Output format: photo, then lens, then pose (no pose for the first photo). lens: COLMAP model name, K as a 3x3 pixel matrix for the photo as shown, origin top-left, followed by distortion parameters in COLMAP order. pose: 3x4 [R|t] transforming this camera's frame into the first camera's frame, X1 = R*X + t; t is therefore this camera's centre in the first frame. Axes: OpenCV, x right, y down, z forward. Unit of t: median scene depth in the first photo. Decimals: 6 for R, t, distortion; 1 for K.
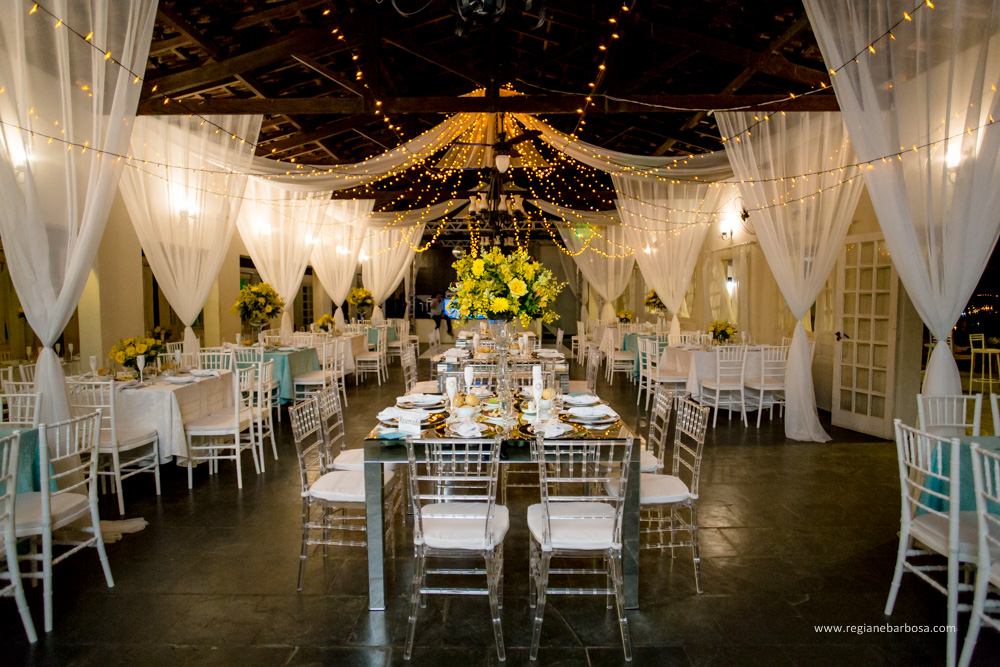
lens RADIAL K [[613.9, 0, 500.6], [0, 613.9, 333.3], [0, 0, 1]] dist [-0.042708, 0.016599]
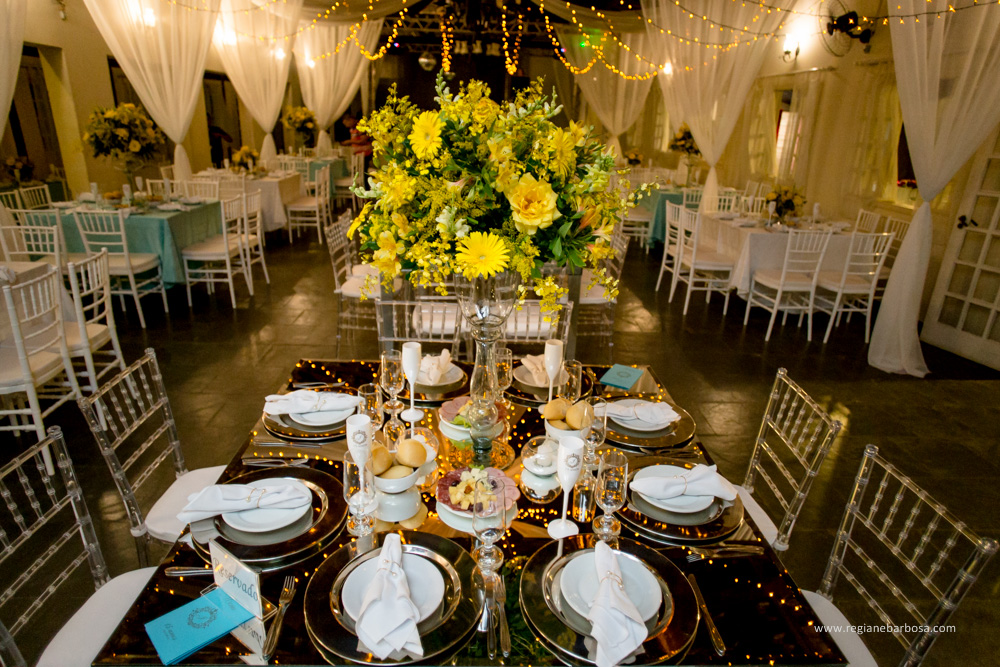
lens RADIAL K [[613.9, 0, 497.7], [0, 613.9, 335.2], [0, 0, 1]] dist [-0.042708, 0.016599]
pose [[0.998869, 0.025909, 0.039861, -0.002040], [-0.036350, 0.956612, 0.289090, -0.039243], [-0.030641, -0.290212, 0.956472, 0.239006]]
